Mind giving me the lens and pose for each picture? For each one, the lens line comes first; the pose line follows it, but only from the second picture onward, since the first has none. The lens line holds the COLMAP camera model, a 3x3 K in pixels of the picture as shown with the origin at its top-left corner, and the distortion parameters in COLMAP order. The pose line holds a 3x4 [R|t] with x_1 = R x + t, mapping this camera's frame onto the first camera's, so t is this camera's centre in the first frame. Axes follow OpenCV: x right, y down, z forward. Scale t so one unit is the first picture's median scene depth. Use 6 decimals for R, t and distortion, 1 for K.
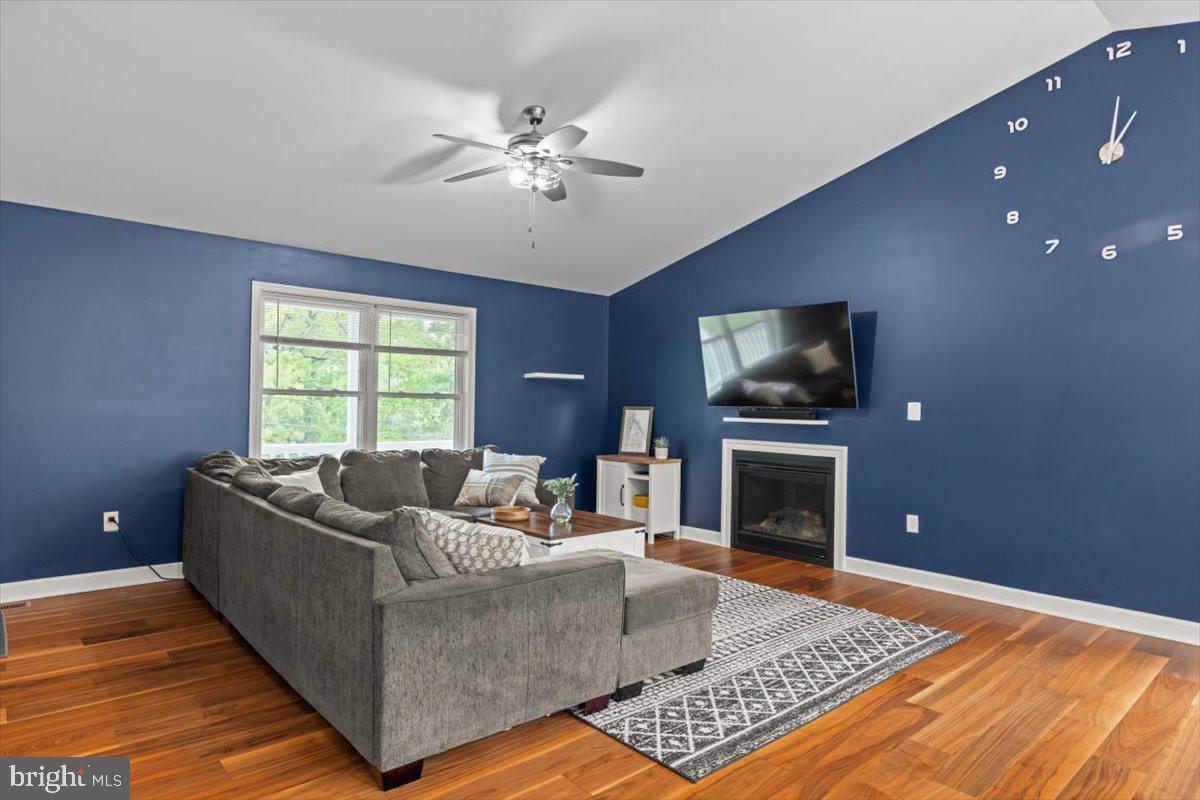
lens RADIAL K [[667.5, 0, 599.5], [0, 667.5, 405.2], [0, 0, 1]] dist [-0.003510, -0.000795]
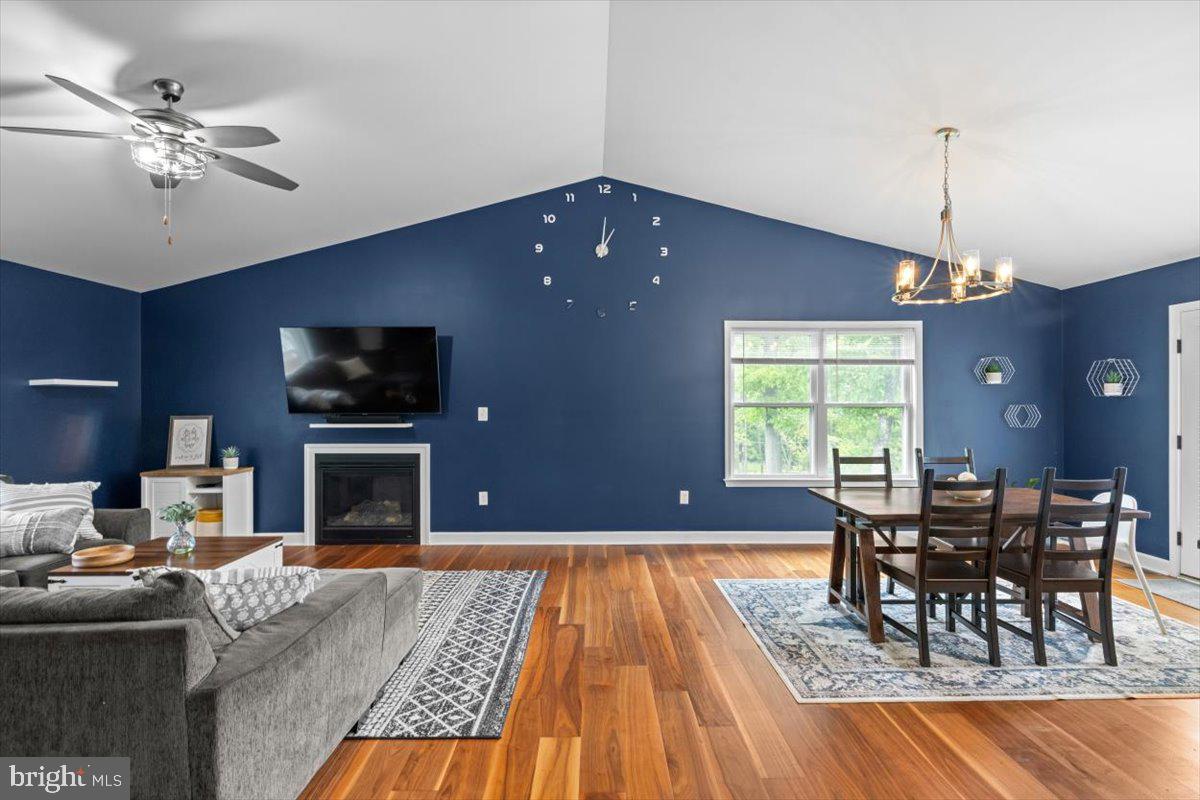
lens RADIAL K [[566.6, 0, 581.8], [0, 566.6, 403.0], [0, 0, 1]] dist [-0.013096, 0.000188]
pose [[0.672598, -0.020331, 0.739729, -0.284002], [0.017371, 0.999781, 0.011684, -0.027582], [-0.739804, 0.004991, 0.672804, 0.115132]]
